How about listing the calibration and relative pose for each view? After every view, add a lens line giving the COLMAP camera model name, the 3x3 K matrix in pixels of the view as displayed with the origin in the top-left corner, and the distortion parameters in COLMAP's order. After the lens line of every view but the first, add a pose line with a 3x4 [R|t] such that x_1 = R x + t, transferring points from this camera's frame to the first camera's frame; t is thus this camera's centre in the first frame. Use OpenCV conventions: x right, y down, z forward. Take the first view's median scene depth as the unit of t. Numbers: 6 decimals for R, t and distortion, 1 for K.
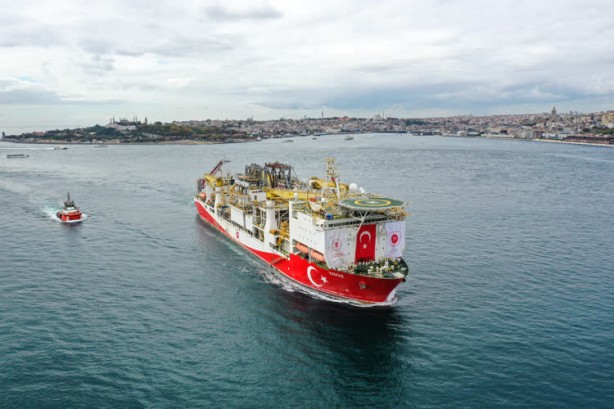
lens RADIAL K [[489.7, 0, 305.4], [0, 489.7, 221.8], [0, 0, 1]] dist [-0.004123, -0.001116]
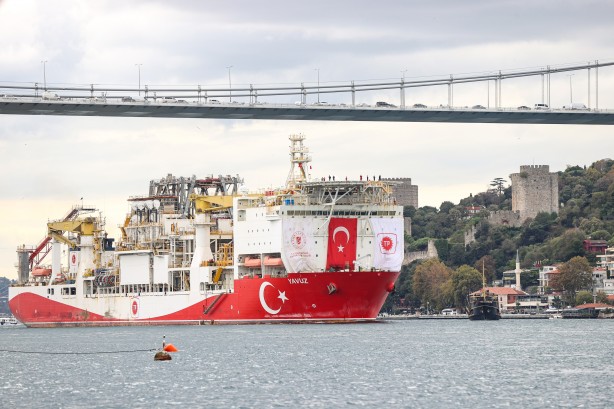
lens RADIAL K [[3456.9, 0, 307.0], [0, 3456.9, 204.5], [0, 0, 1]] dist [1.607327, 5.378100]
pose [[0.999882, -0.004037, -0.014810, 0.034000], [0.000460, 0.972240, -0.233985, 0.266226], [0.015344, 0.233950, 0.972128, -0.888542]]
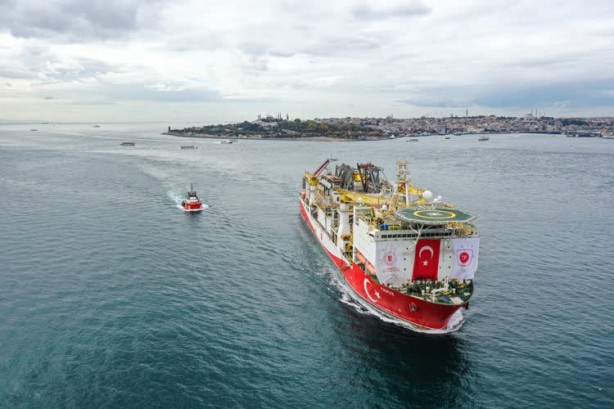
lens RADIAL K [[489.5, 0, 307.0], [0, 489.5, 204.5], [0, 0, 1]] dist [-0.003659, 0.000109]
pose [[0.952505, 0.061429, -0.298264, 0.040545], [-0.069943, 0.997390, -0.017946, -0.005670], [0.296383, 0.037955, 0.954315, 0.020622]]
